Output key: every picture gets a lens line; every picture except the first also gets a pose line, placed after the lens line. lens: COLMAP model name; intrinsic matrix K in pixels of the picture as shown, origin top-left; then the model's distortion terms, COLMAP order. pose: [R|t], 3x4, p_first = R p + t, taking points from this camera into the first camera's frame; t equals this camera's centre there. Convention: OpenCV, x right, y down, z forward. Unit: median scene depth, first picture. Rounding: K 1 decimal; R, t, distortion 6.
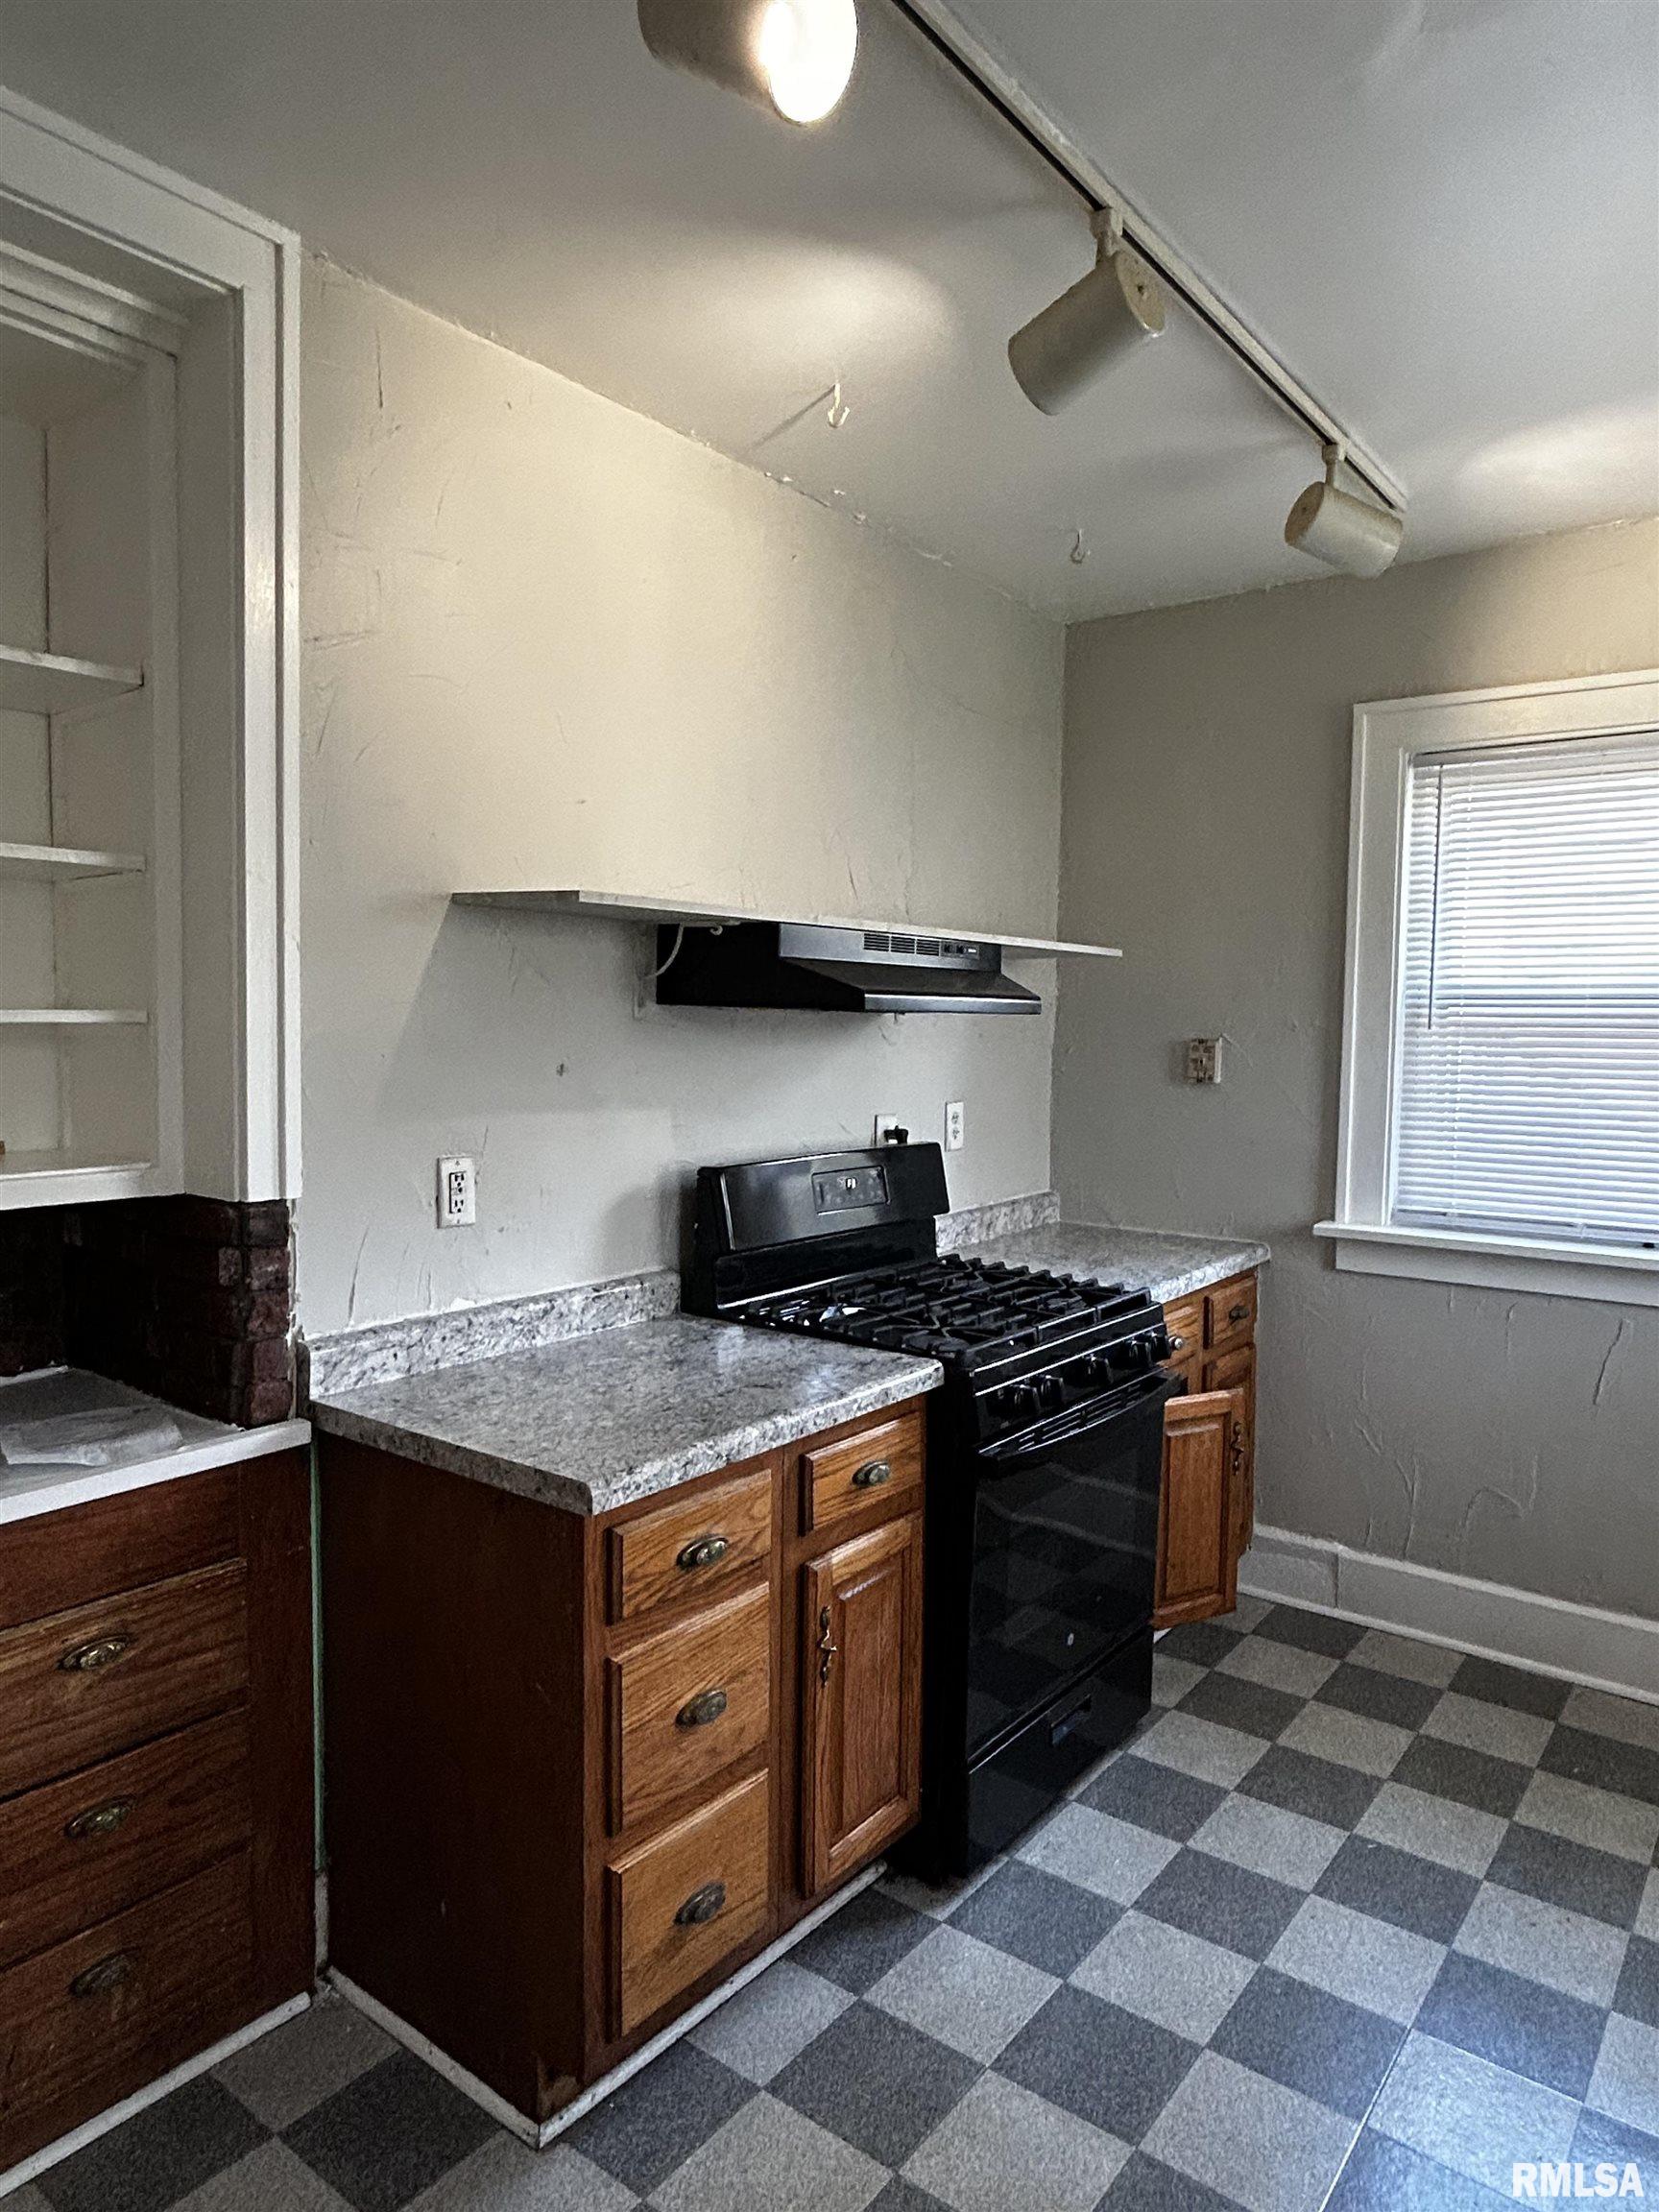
lens RADIAL K [[1394.7, 0, 829.5], [0, 1394.7, 1106.0], [0, 0, 1]] dist [-0.003362, -0.000548]
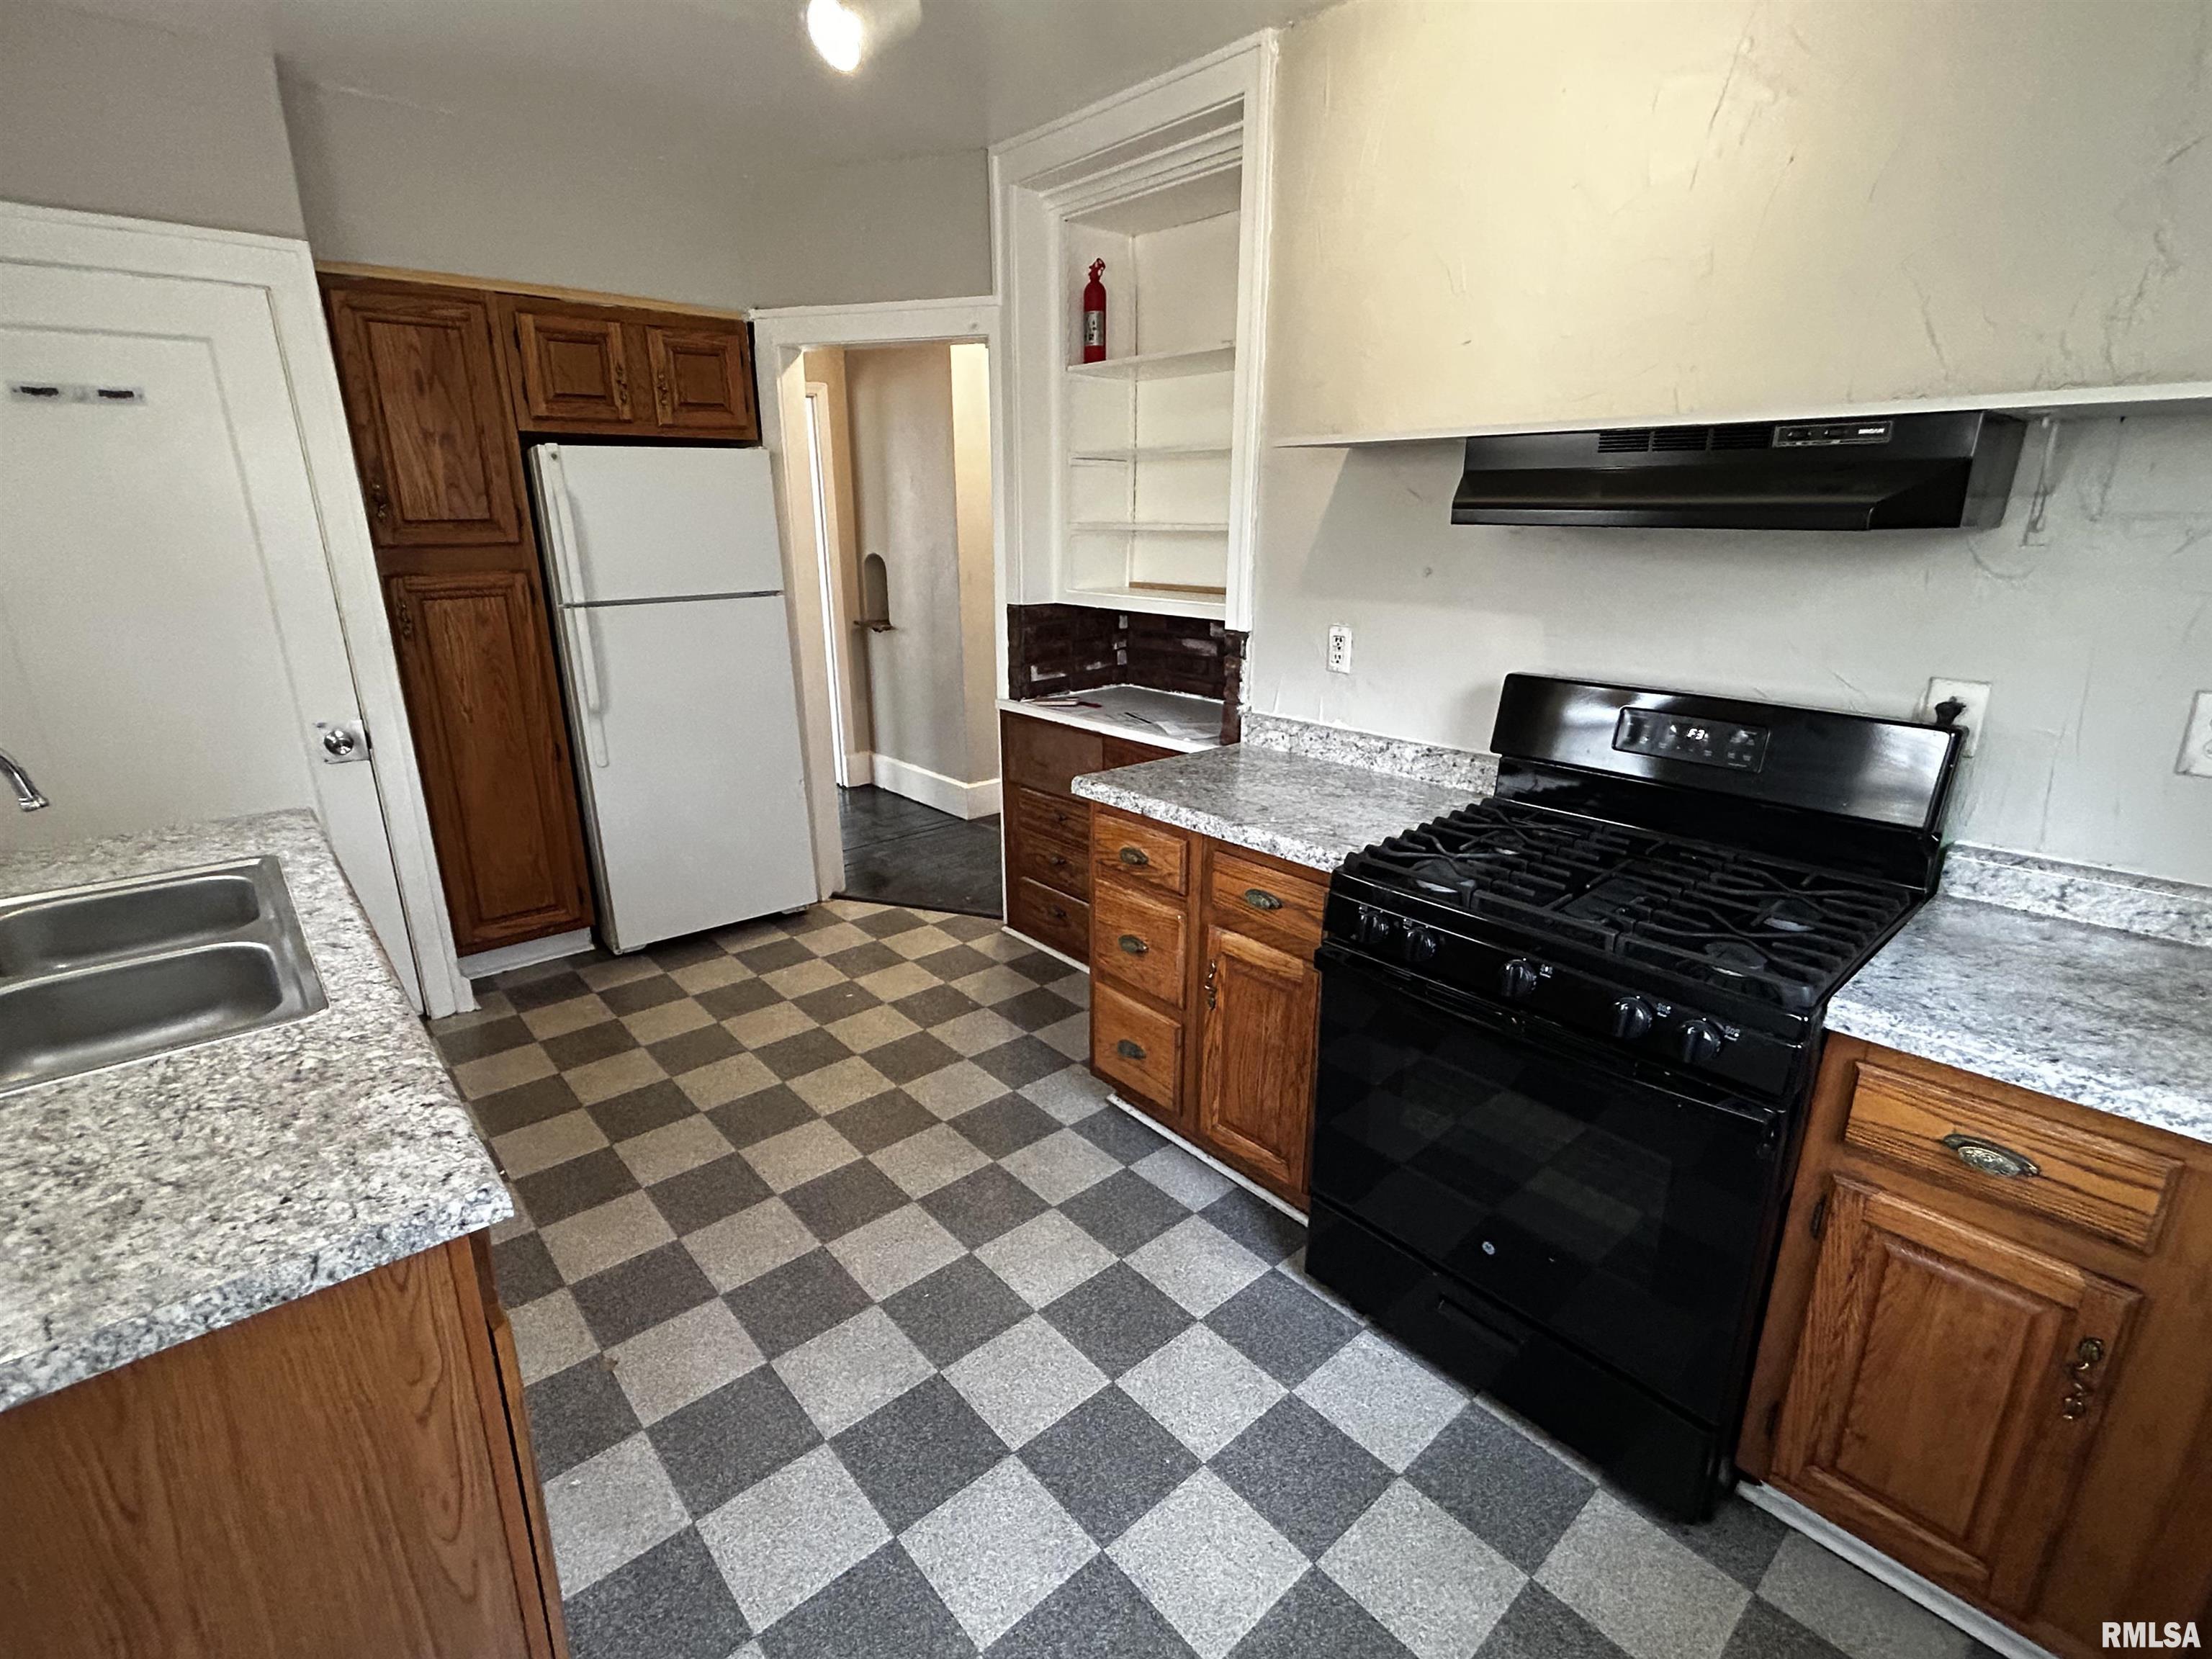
lens RADIAL K [[1042.0, 0, 1106.0], [0, 1042.0, 829.5], [0, 0, 1]] dist [0.001877, 0.000774]
pose [[-0.203170, 0.276404, -0.939320, 0.935167], [-0.063373, 0.953605, 0.294315, -0.071503], [0.977090, 0.119323, -0.176227, 1.009013]]
